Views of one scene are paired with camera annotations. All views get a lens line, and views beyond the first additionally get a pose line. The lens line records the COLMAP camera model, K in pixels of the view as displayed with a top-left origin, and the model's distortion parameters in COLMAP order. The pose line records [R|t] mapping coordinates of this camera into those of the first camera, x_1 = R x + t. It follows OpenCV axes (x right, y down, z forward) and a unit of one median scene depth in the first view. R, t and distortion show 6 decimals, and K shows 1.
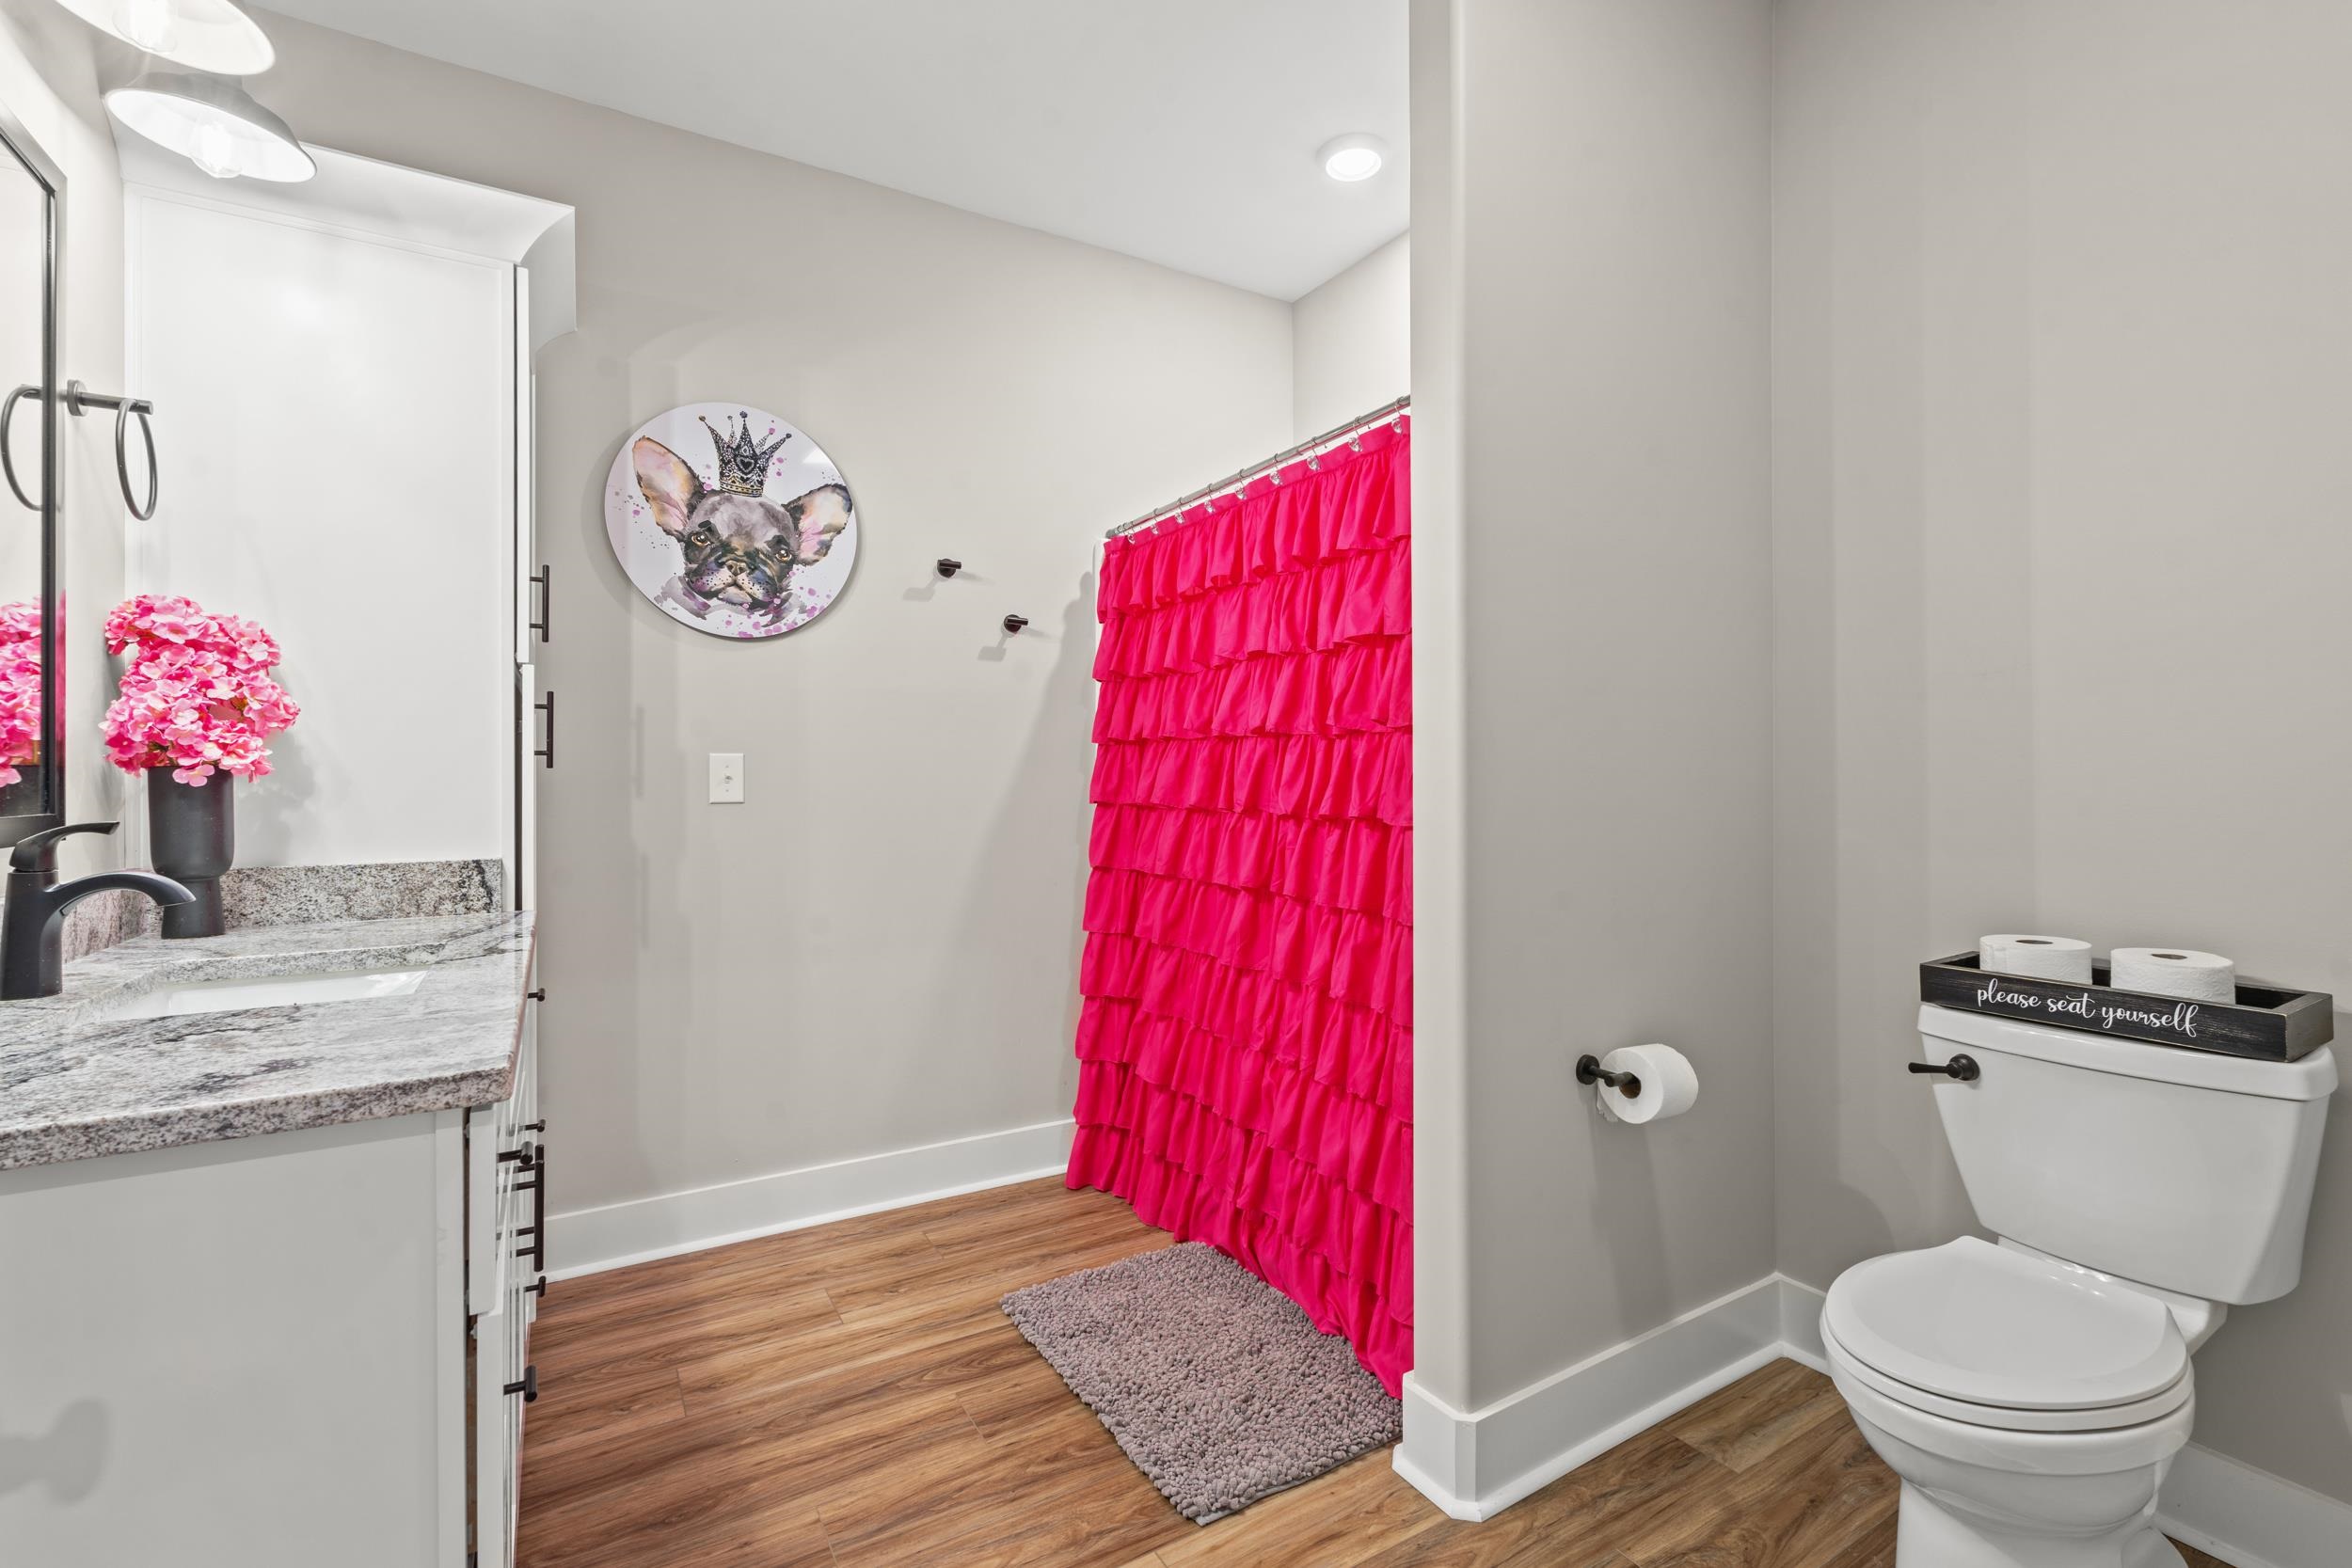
lens RADIAL K [[1035.8, 0, 1185.4], [0, 1035.8, 785.0], [0, 0, 1]] dist [-0.004587, 0.000521]
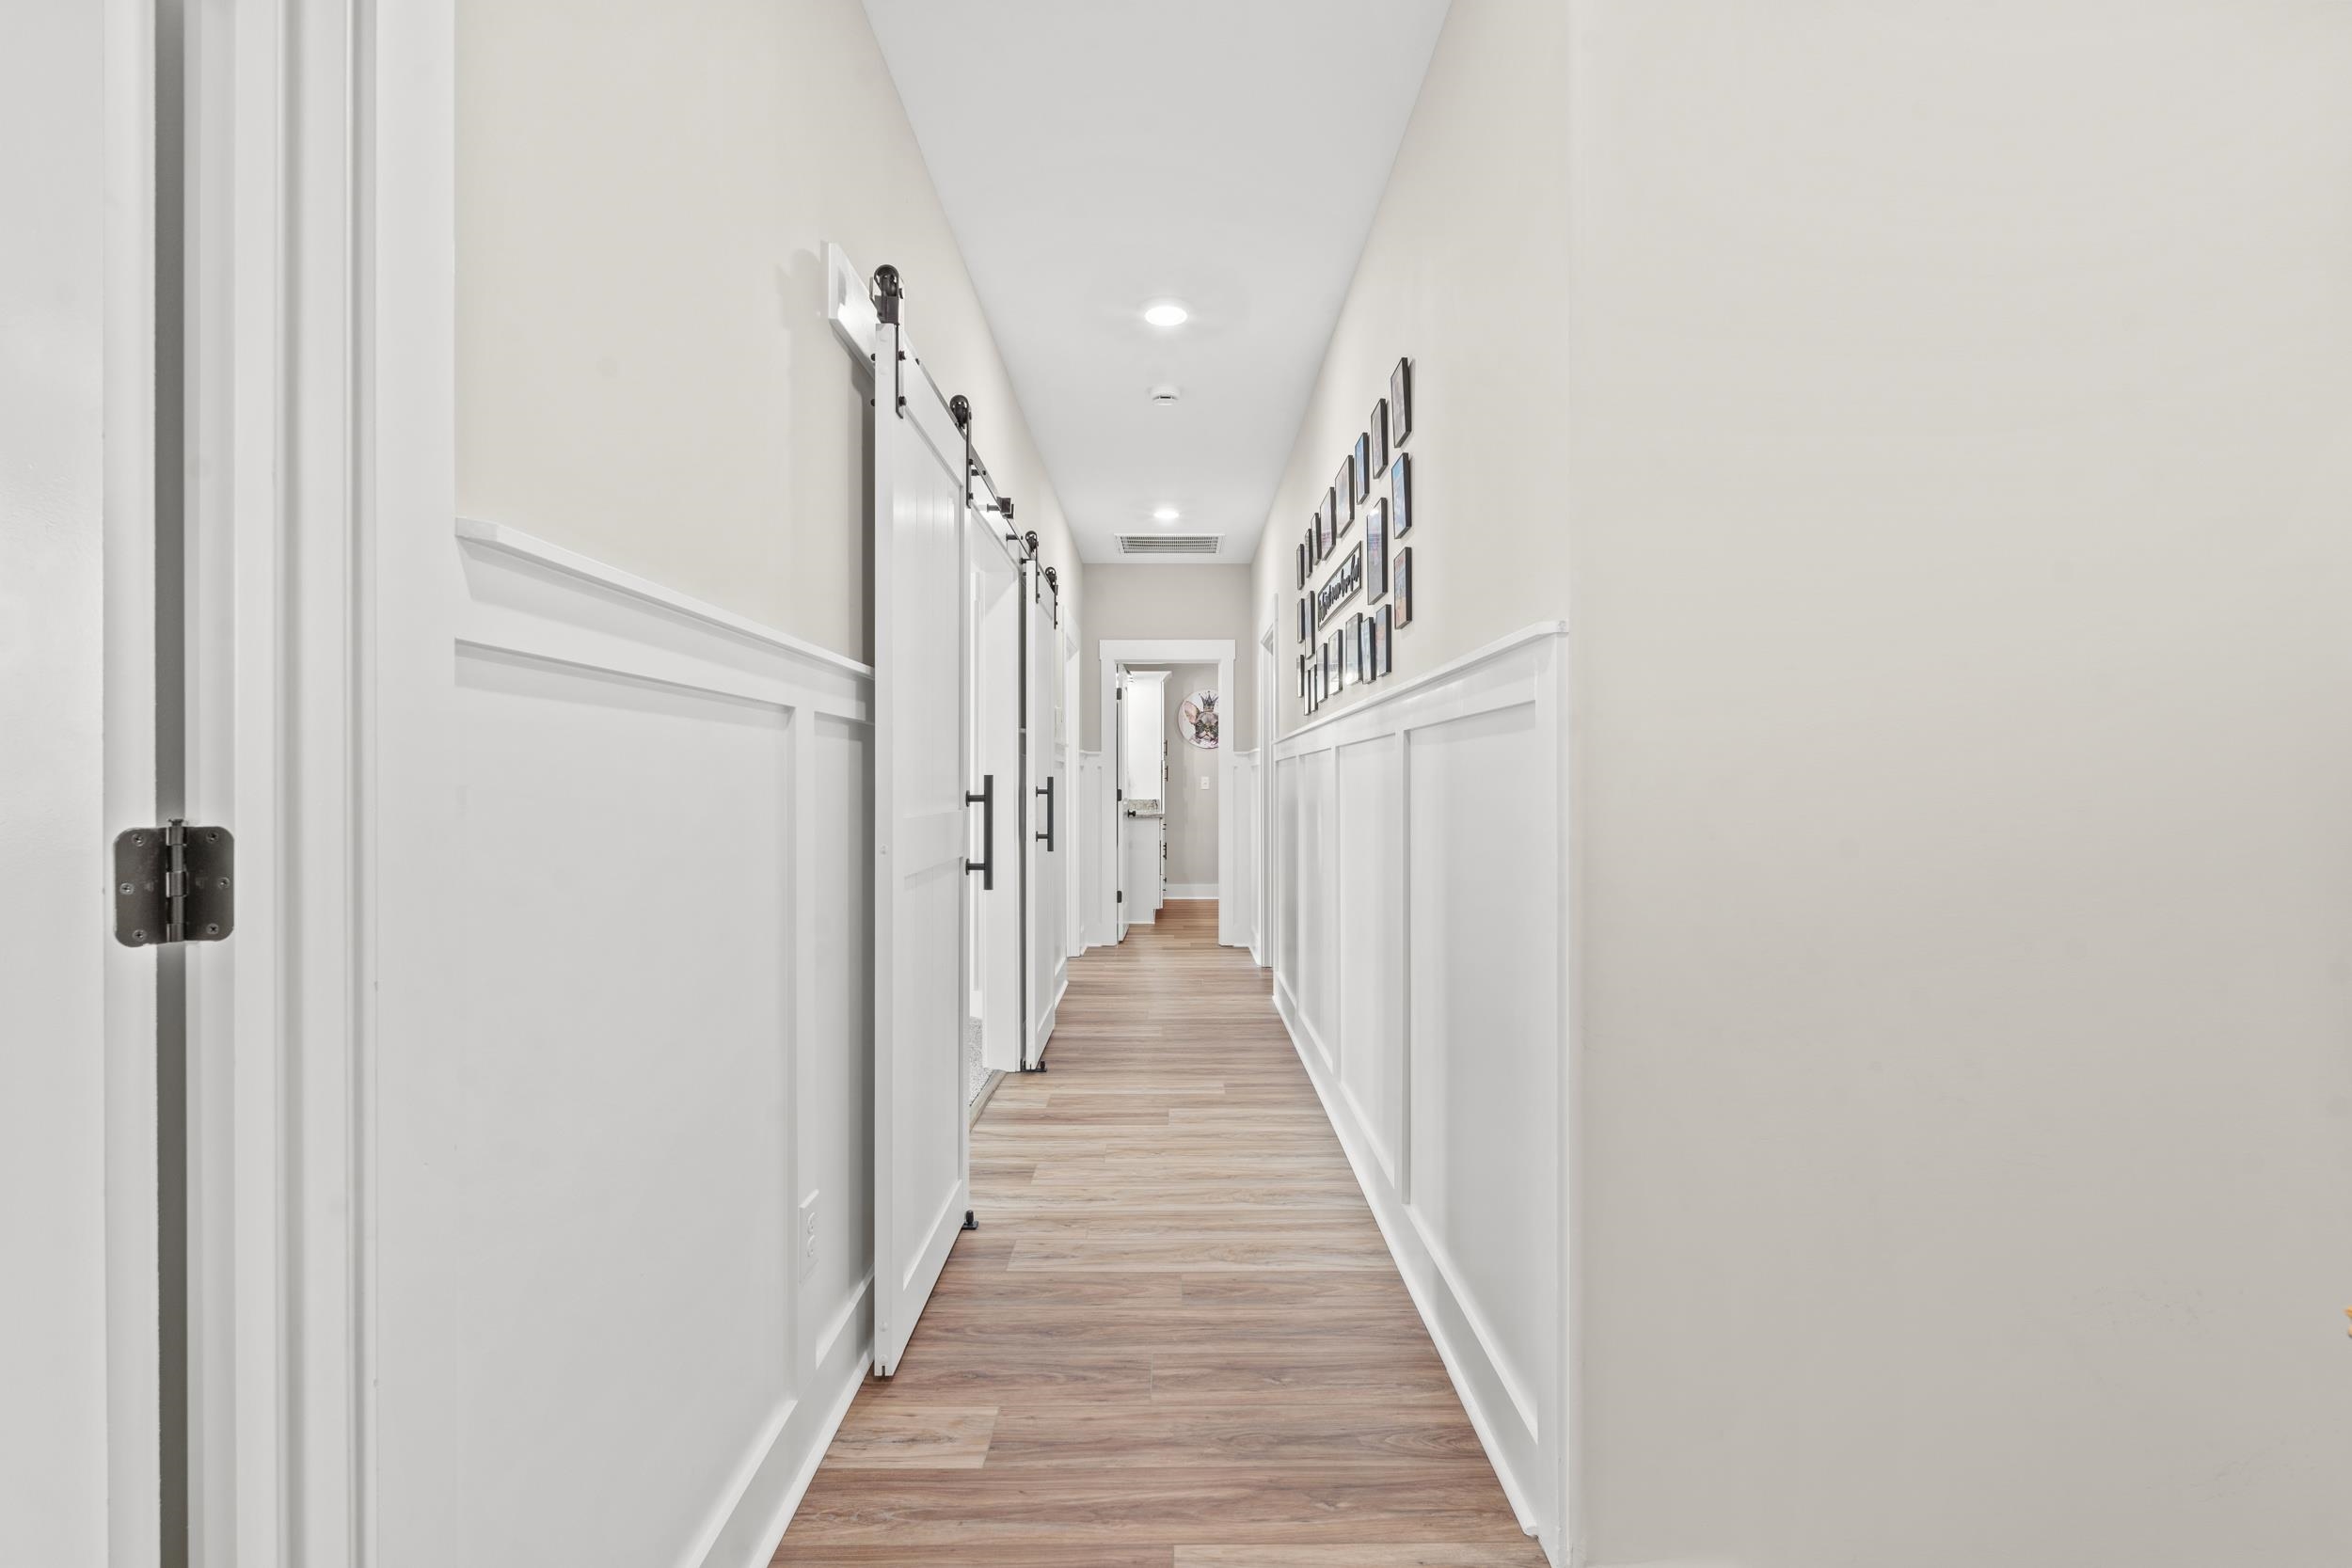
lens RADIAL K [[1035.8, 0, 1176.4], [0, 1035.8, 783.5], [0, 0, 1]] dist [-0.004587, 0.000521]
pose [[0.864704, 0.002897, -0.502274, 1.500627], [-0.005544, 0.999978, -0.003775, 0.010423], [0.502251, 0.006049, 0.864701, -2.563232]]
